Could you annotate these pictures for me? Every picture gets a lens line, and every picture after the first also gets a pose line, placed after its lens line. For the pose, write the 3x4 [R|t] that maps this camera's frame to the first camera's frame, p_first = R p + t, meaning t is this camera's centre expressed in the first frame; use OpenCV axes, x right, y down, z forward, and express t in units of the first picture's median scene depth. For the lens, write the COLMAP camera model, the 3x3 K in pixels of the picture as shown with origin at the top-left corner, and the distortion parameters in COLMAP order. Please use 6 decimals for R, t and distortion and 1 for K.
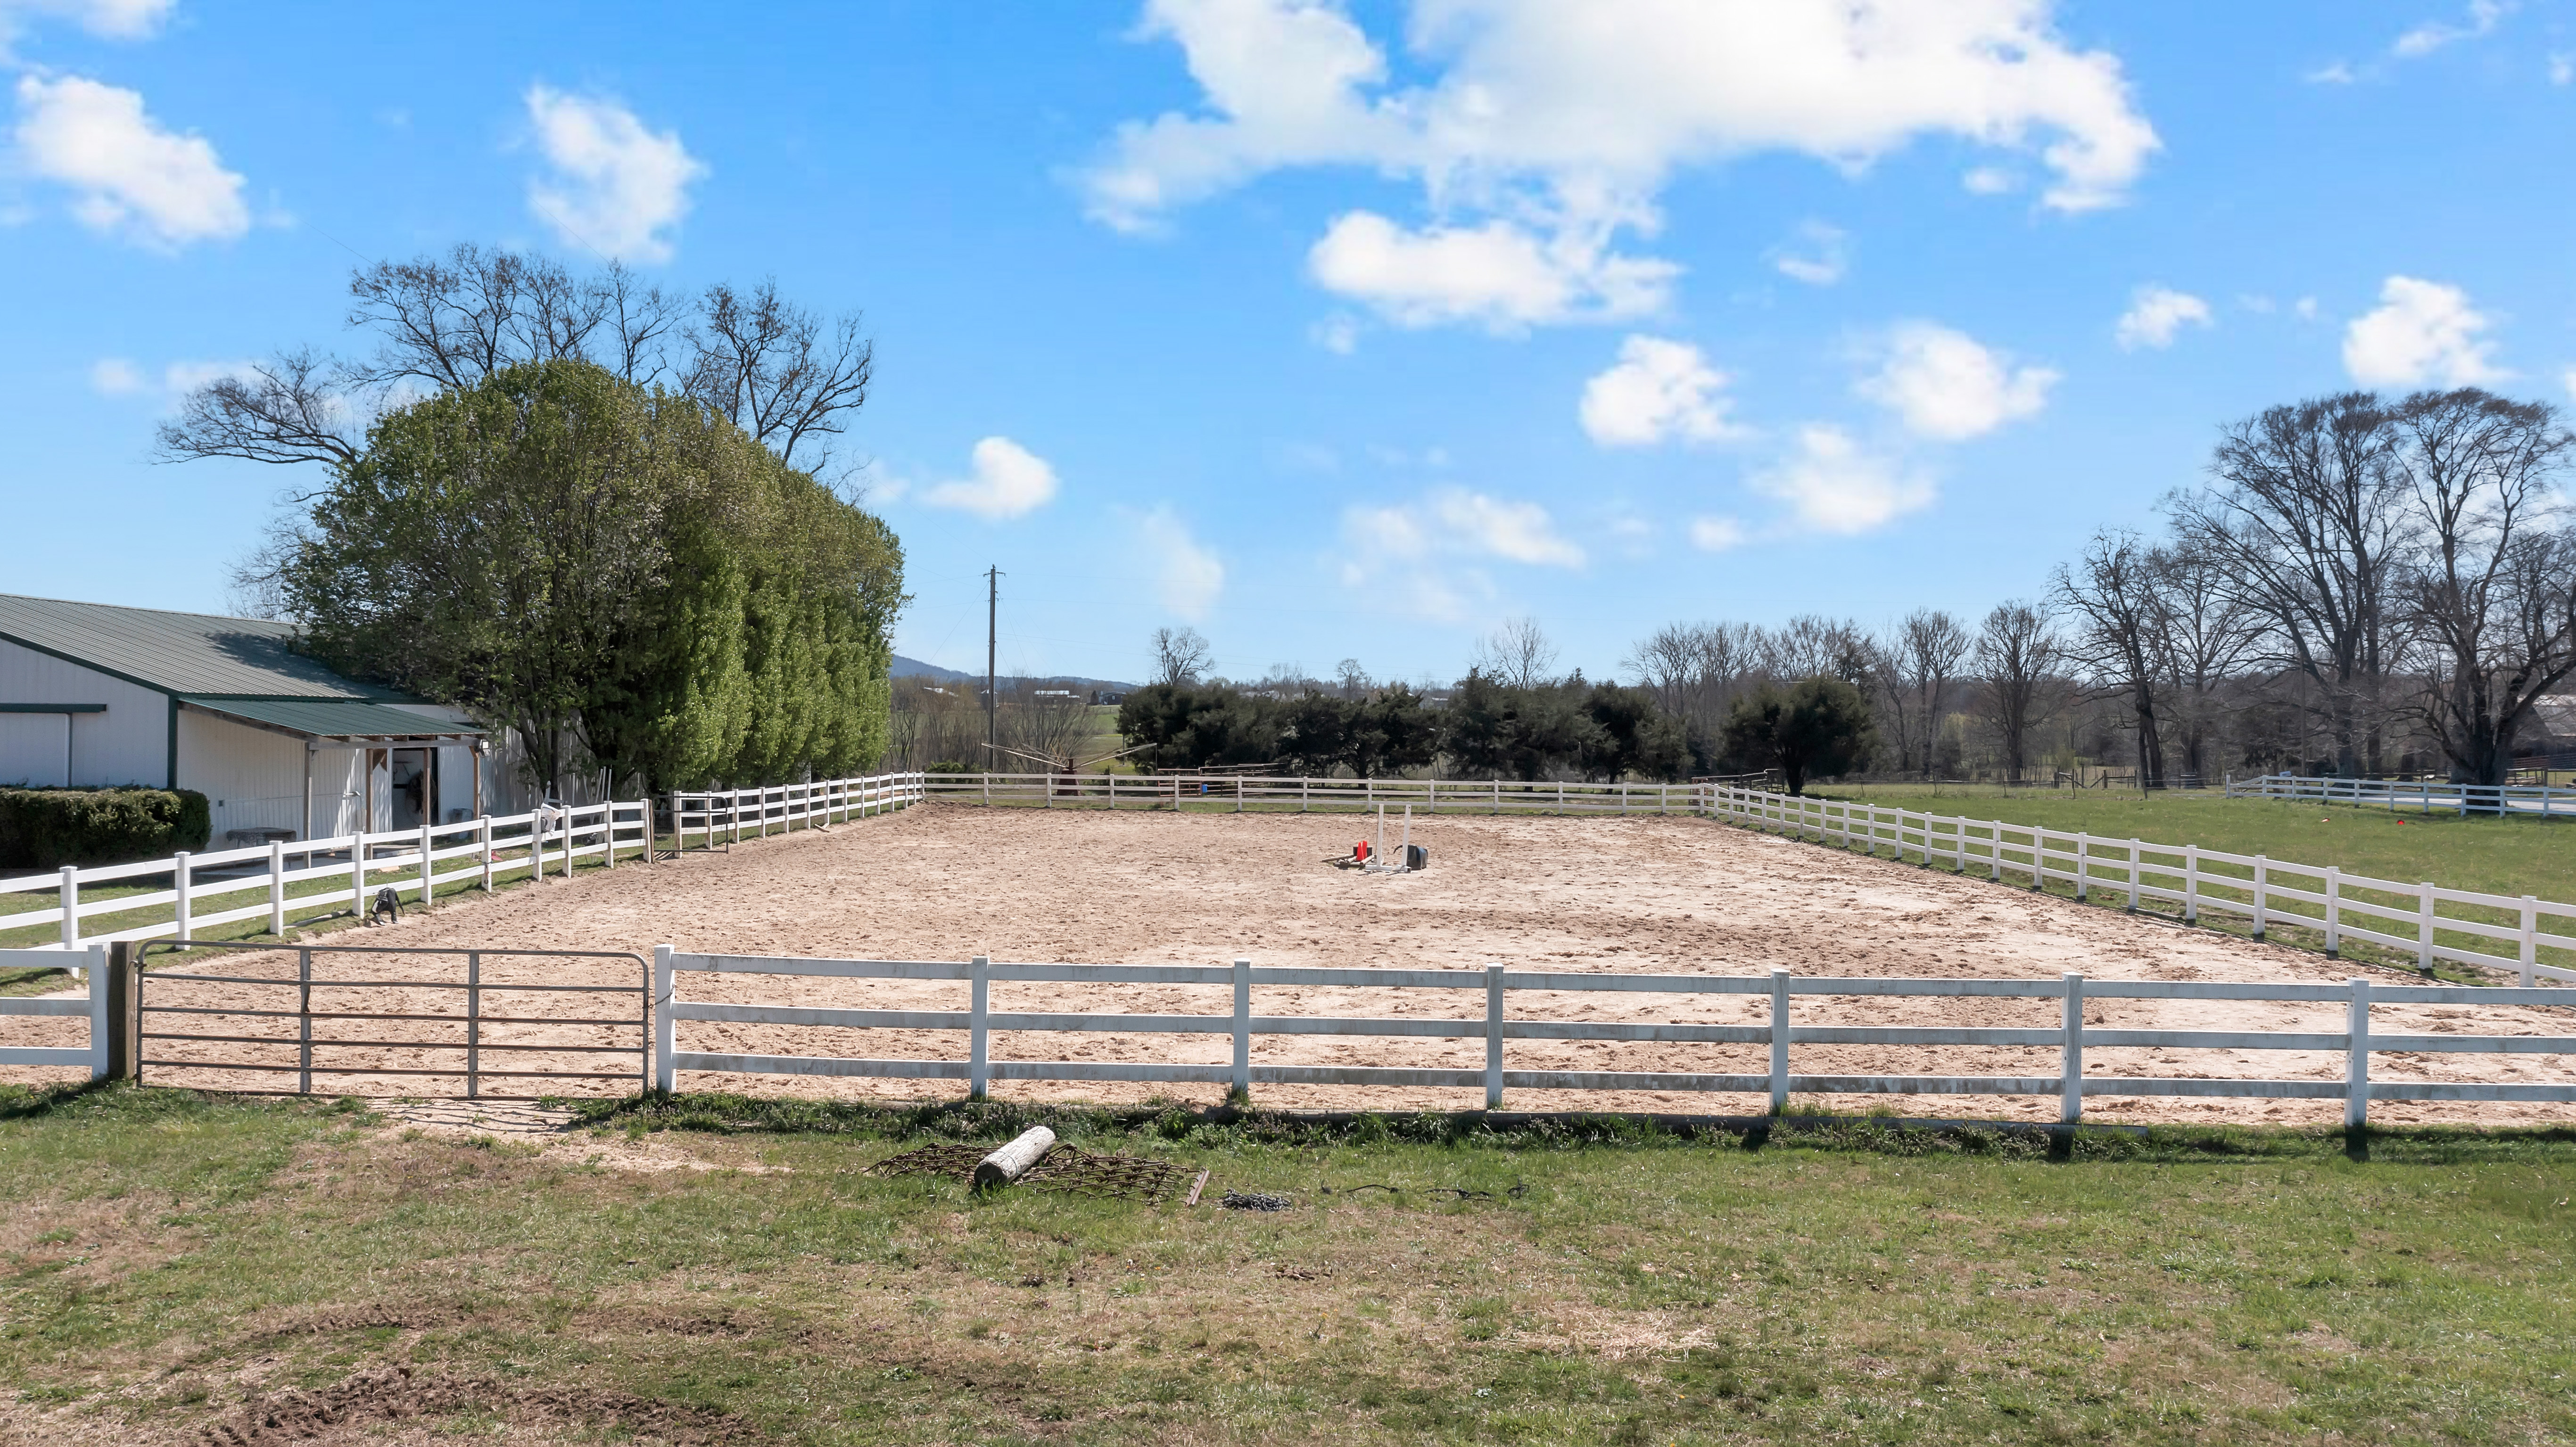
lens RADIAL K [[2016.7, 0, 1278.6], [0, 2016.7, 729.9], [0, 0, 1]] dist [-0.024536, 0.005665]
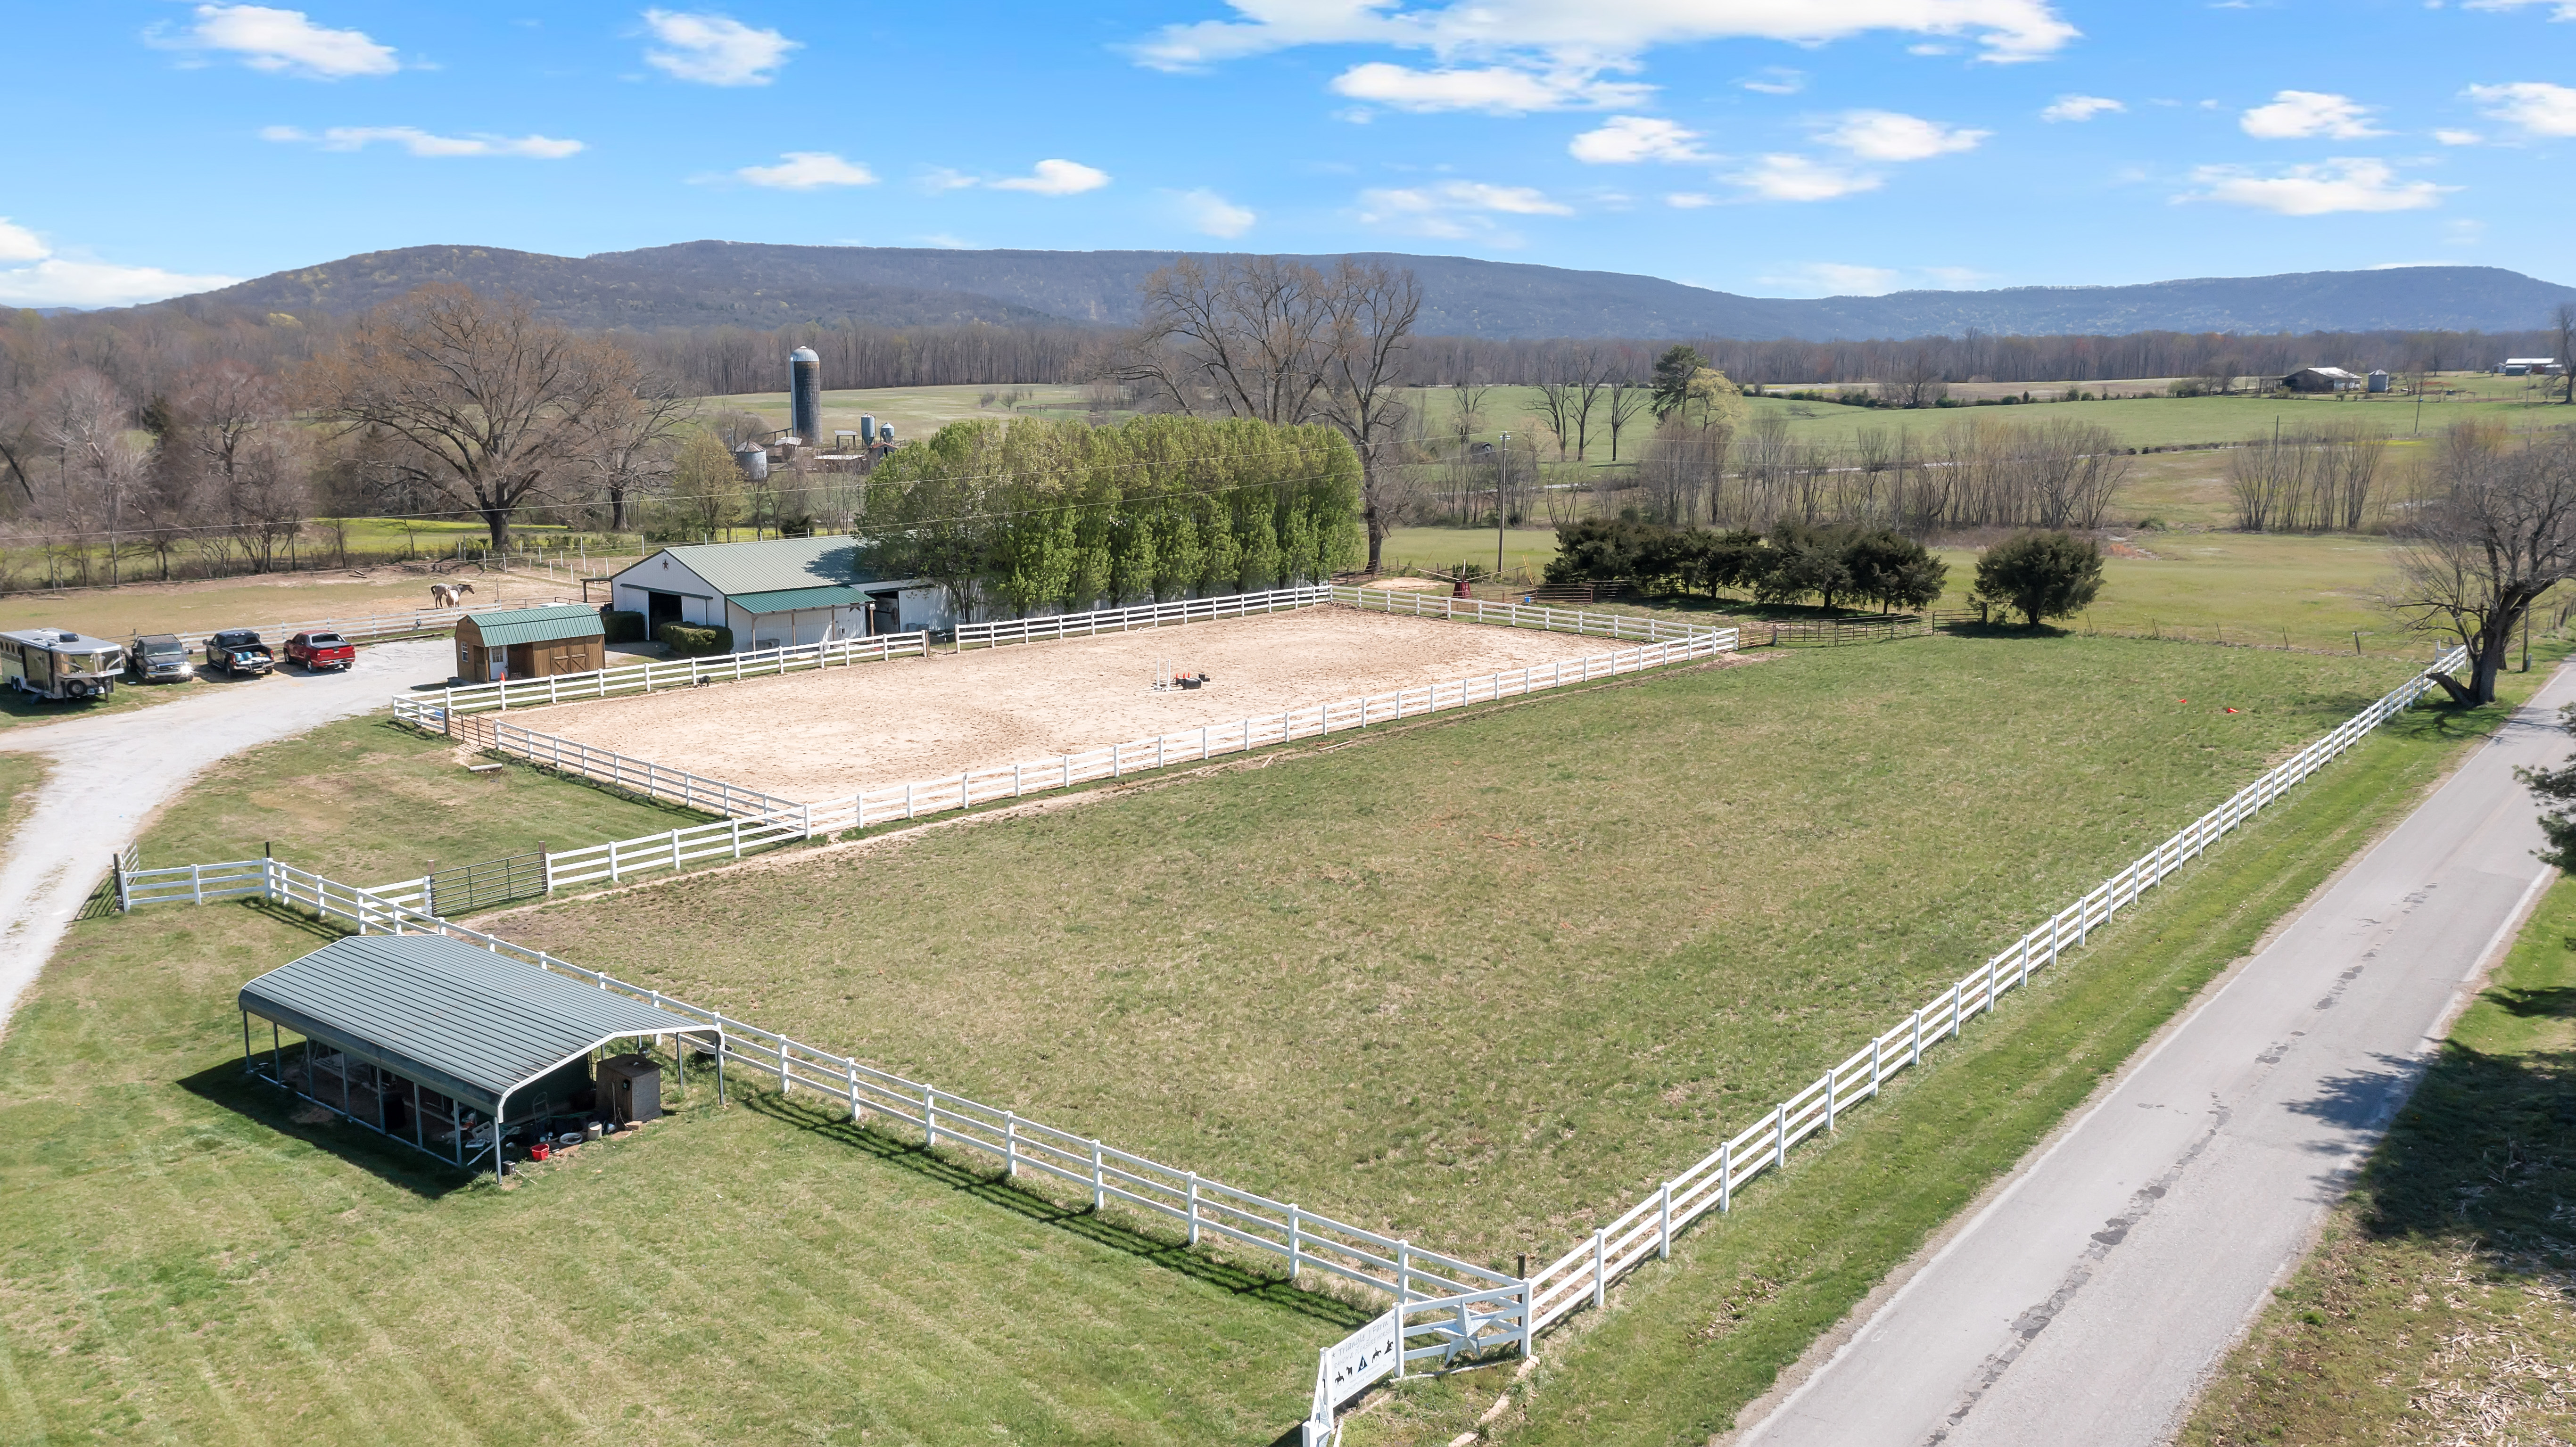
lens RADIAL K [[2016.7, 0, 1287.0], [0, 2016.7, 710.9], [0, 0, 1]] dist [-0.024536, 0.005665]
pose [[0.730659, 0.107609, -0.674209, 0.955869], [0.006780, 0.986309, 0.164770, -0.154481], [0.682709, -0.124961, 0.719926, -0.266010]]
